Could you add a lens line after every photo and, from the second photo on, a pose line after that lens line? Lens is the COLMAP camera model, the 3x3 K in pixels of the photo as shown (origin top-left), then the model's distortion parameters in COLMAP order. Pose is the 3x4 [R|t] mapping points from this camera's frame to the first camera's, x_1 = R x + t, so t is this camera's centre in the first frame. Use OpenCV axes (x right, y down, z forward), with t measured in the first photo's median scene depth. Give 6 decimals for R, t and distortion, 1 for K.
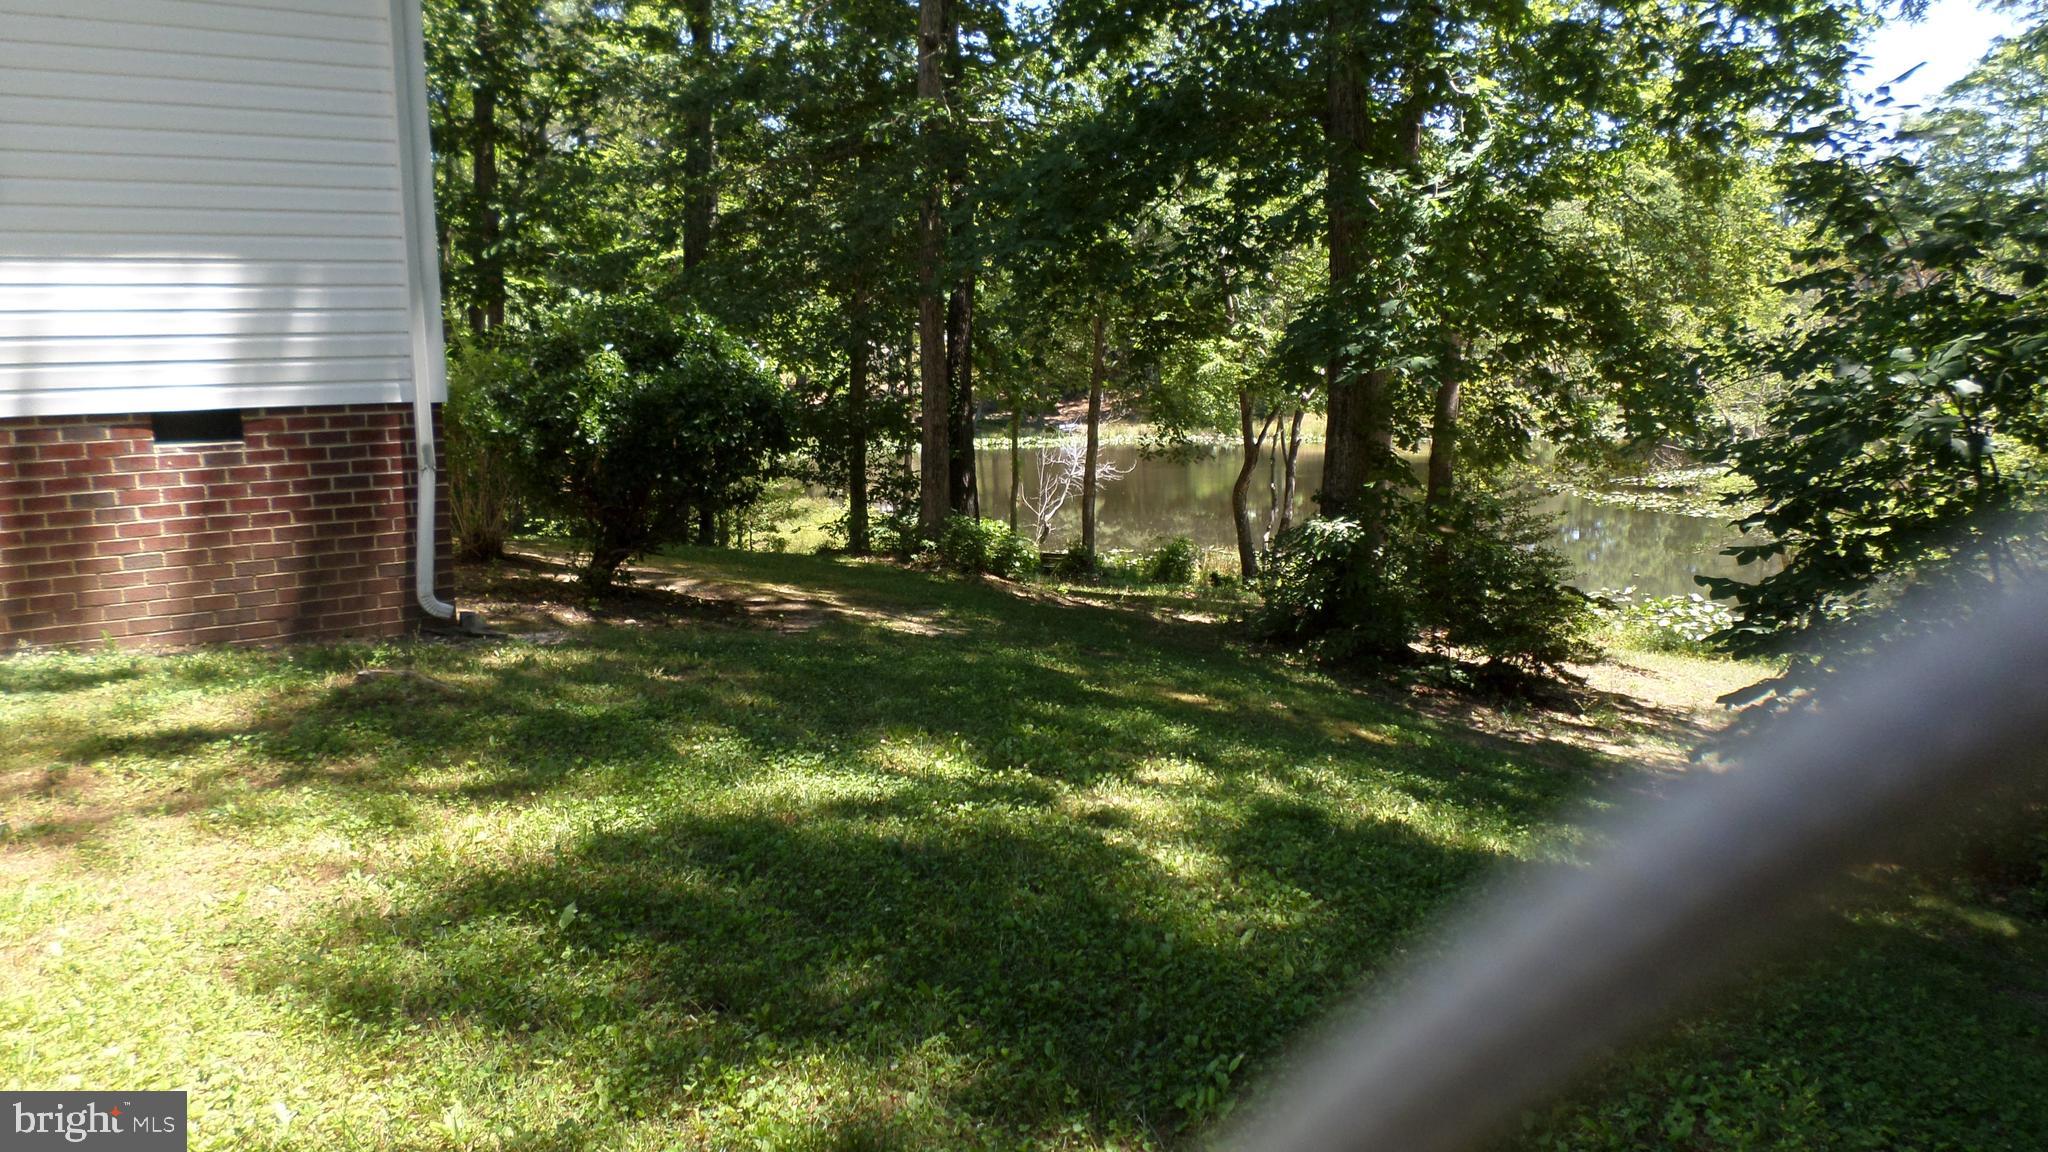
lens RADIAL K [[1560.9, 0, 1024.0], [0, 1560.9, 576.0], [0, 0, 1]] dist [-0.028793, 0.001377]
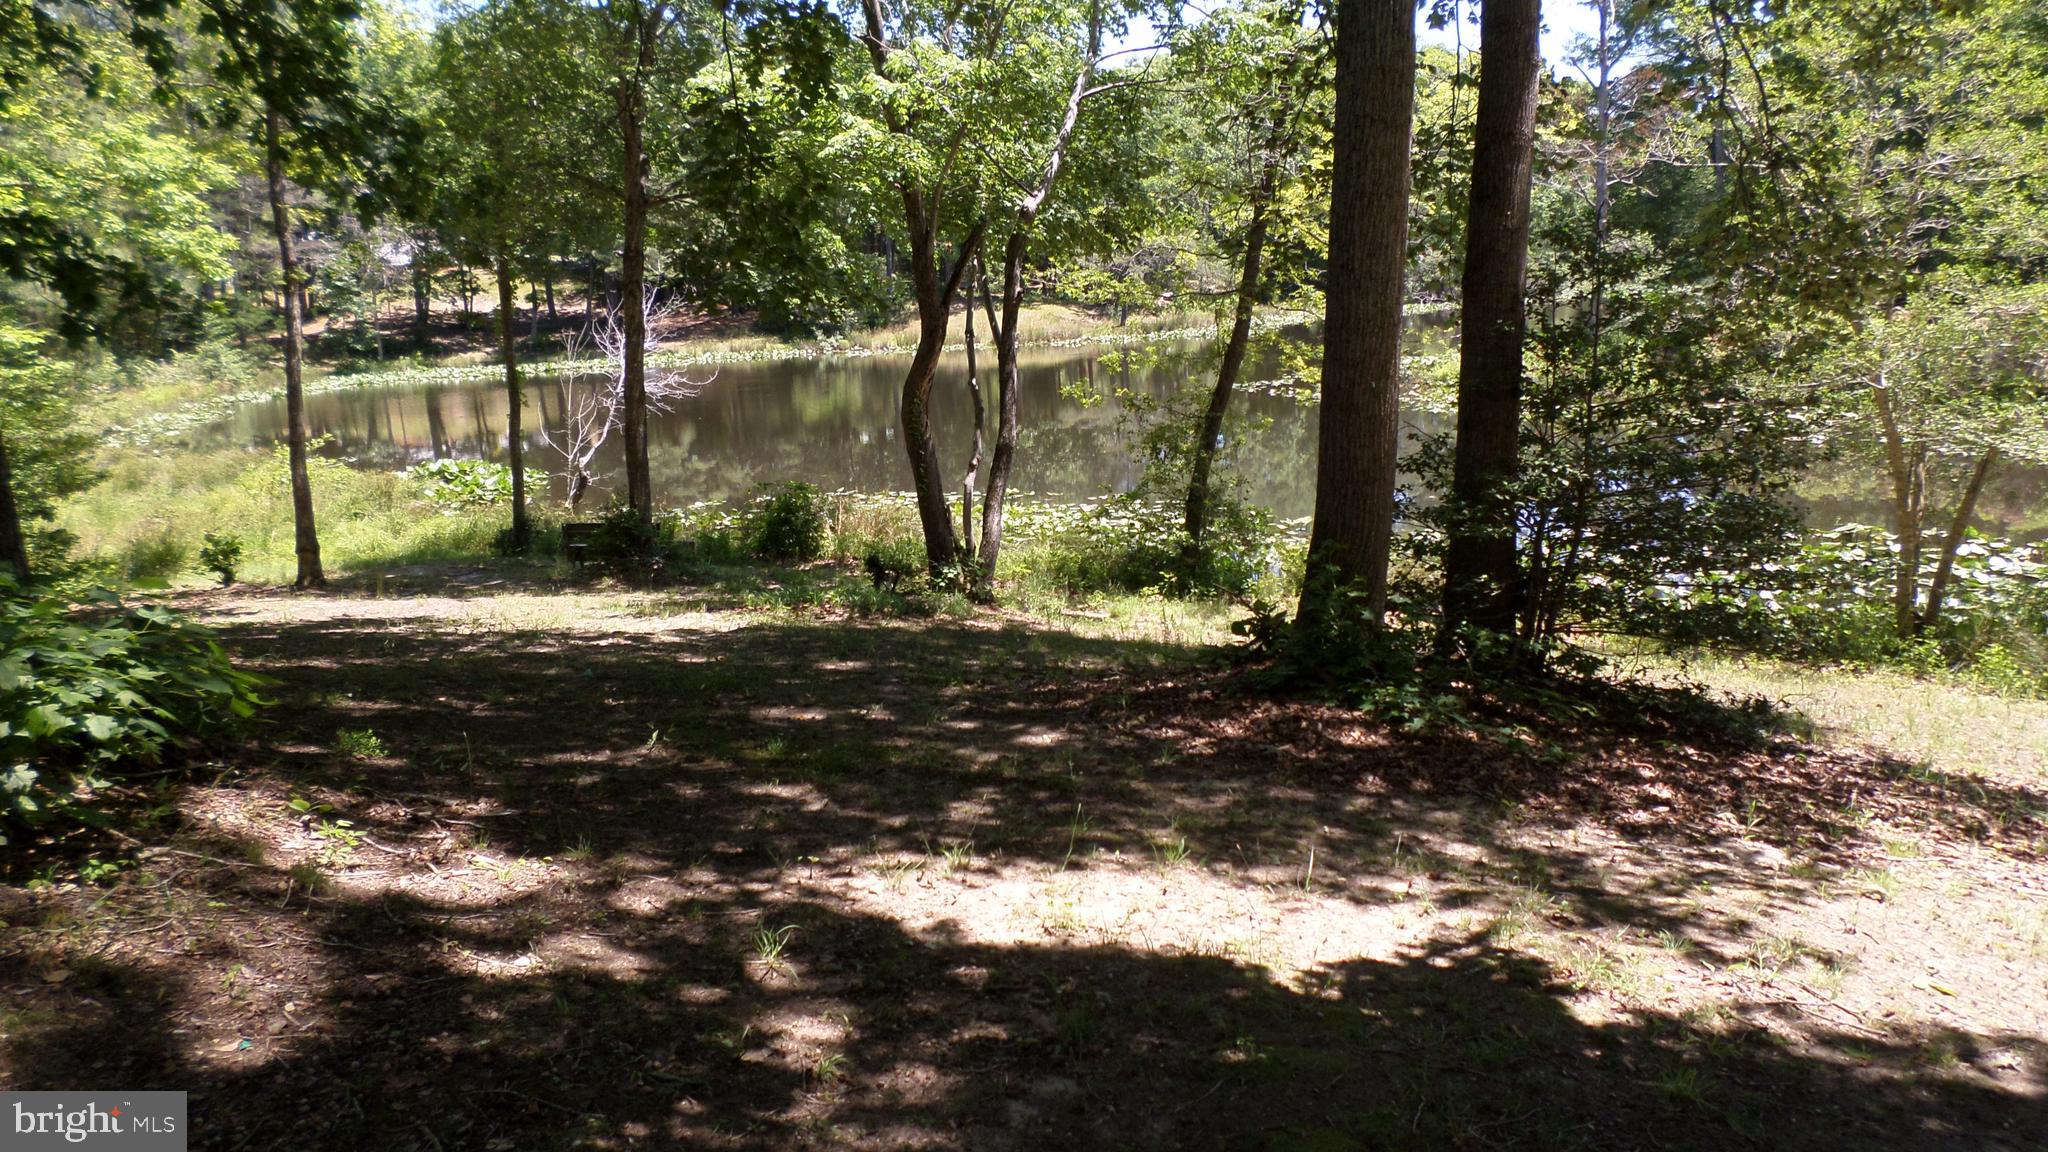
lens RADIAL K [[1560.9, 0, 1024.0], [0, 1560.9, 576.0], [0, 0, 1]] dist [-0.028793, 0.001377]
pose [[0.966986, -0.070814, 0.244791, 0.033713], [0.059103, 0.996743, 0.054873, -0.017099], [-0.247879, -0.038594, 0.968022, 0.384946]]
